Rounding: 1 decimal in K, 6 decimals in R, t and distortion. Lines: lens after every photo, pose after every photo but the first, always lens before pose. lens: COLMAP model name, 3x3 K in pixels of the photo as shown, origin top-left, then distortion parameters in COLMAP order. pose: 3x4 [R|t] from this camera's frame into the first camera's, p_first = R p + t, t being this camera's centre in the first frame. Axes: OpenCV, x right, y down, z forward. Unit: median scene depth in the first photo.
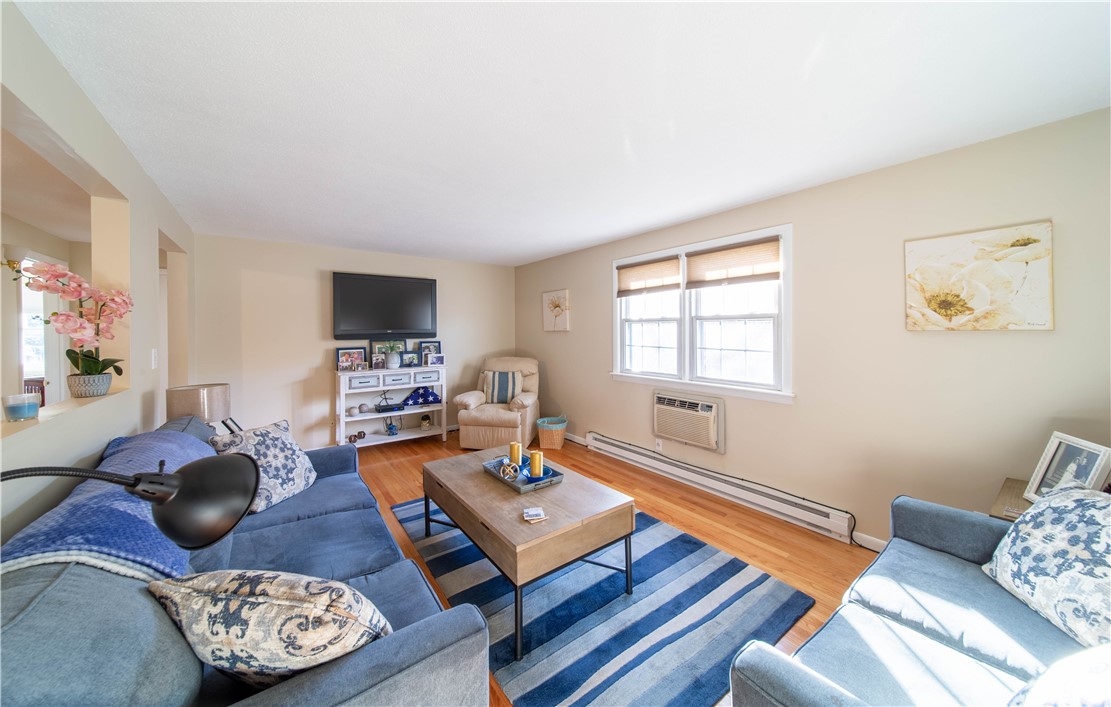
lens RADIAL K [[383.4, 0, 550.7], [0, 383.4, 330.4], [0, 0, 1]] dist [0.005955, -0.000331]
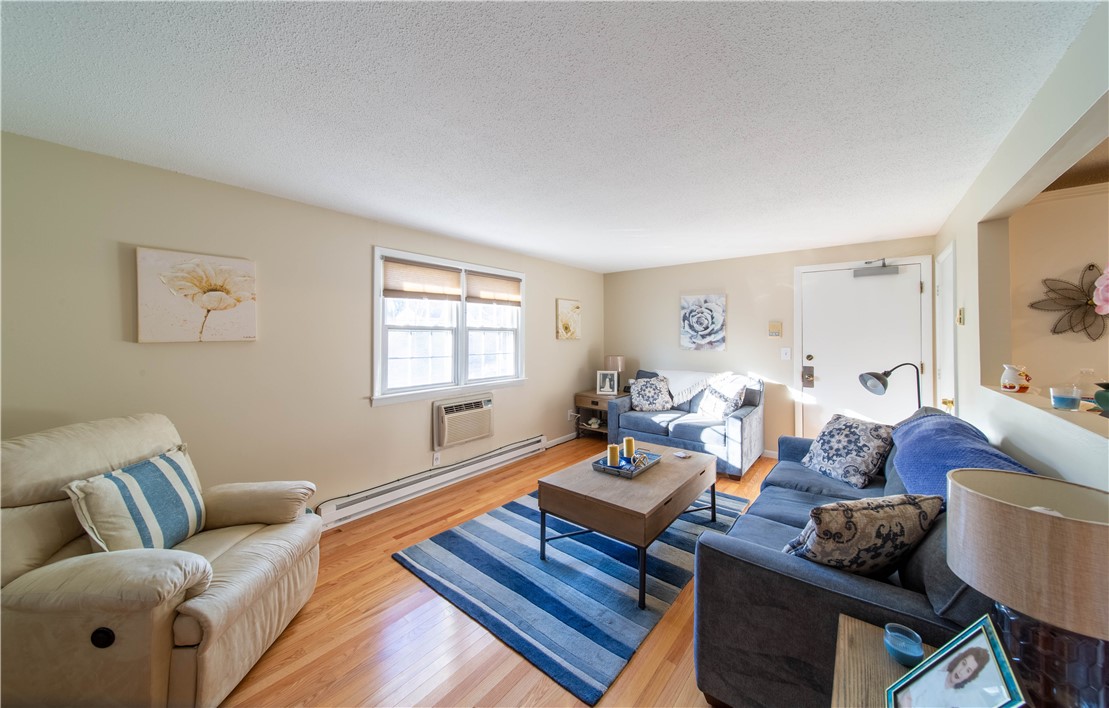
lens RADIAL K [[384.7, 0, 548.6], [0, 384.7, 332.0], [0, 0, 1]] dist [0.012456, -0.000053]
pose [[-0.247725, 0.021725, 0.968587, -0.728242], [0.007648, 0.999761, -0.020469, 0.003348], [-0.968800, 0.002337, -0.247832, 0.971149]]
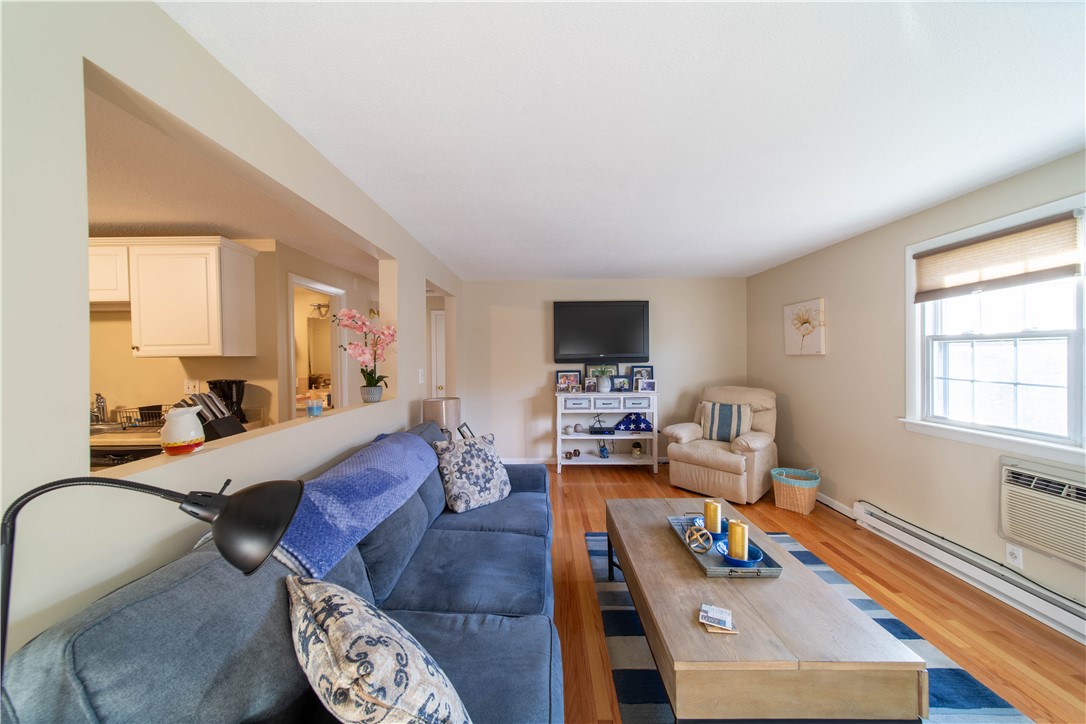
lens RADIAL K [[375.0, 0, 538.7], [0, 375.0, 356.8], [0, 0, 1]] dist [0.008364, -0.000521]
pose [[0.800294, 0.002226, -0.599604, 0.054973], [0.001616, 0.999981, 0.005870, -0.000438], [0.599606, -0.005667, 0.800275, 0.131298]]
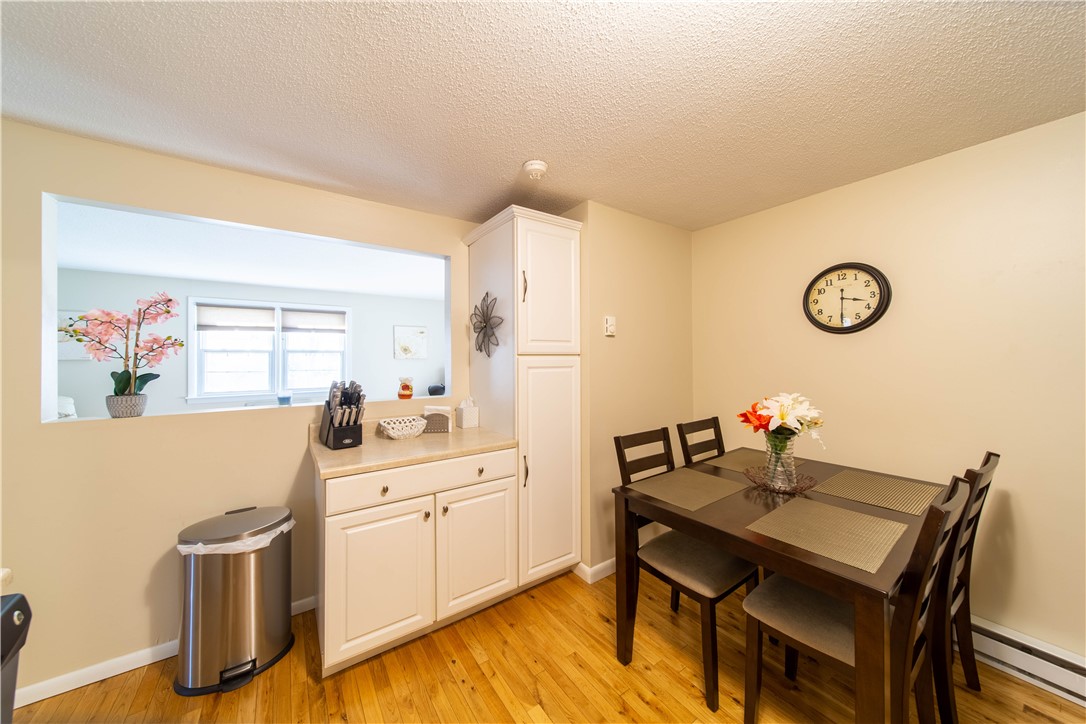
lens RADIAL K [[375.0, 0, 537.0], [0, 375.0, 357.9], [0, 0, 1]] dist [0.008364, -0.000521]
pose [[0.029358, 0.010079, 0.999518, -1.015227], [0.008752, 0.999908, -0.010340, 0.018196], [-0.999531, 0.009051, 0.029267, -0.043378]]
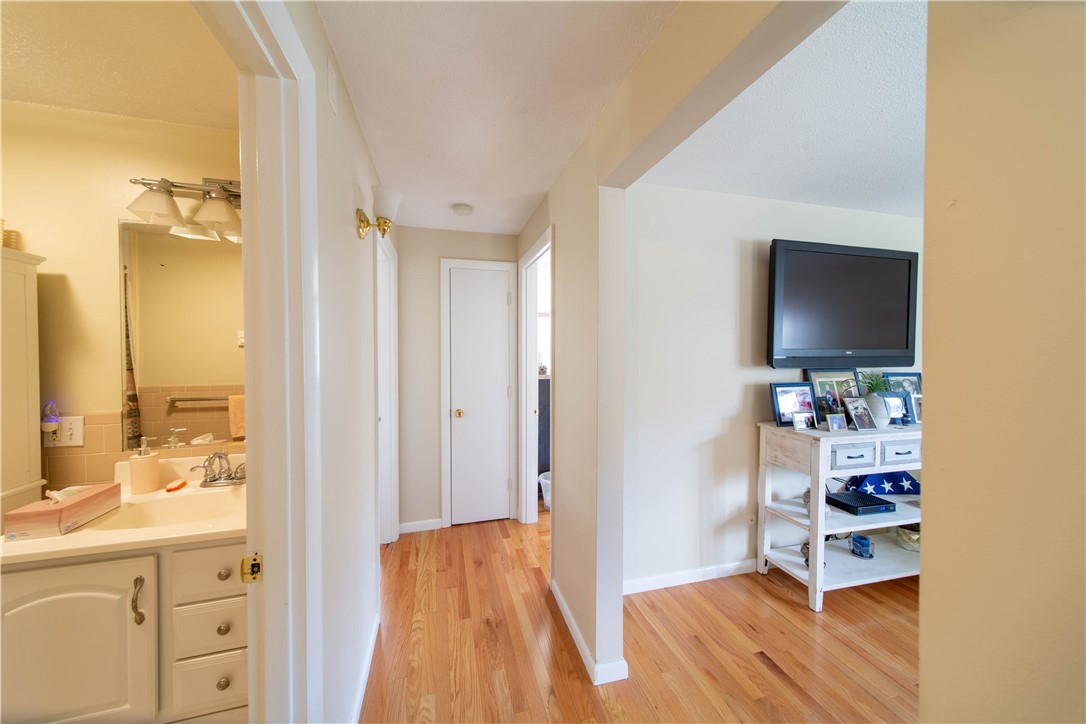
lens RADIAL K [[375.0, 0, 539.4], [0, 375.0, 355.1], [0, 0, 1]] dist [0.008364, -0.000521]
pose [[0.933758, 0.013037, -0.357668, -0.804832], [-0.009972, 0.999896, 0.010412, 0.005595], [0.357767, -0.006155, 0.933791, 0.476193]]
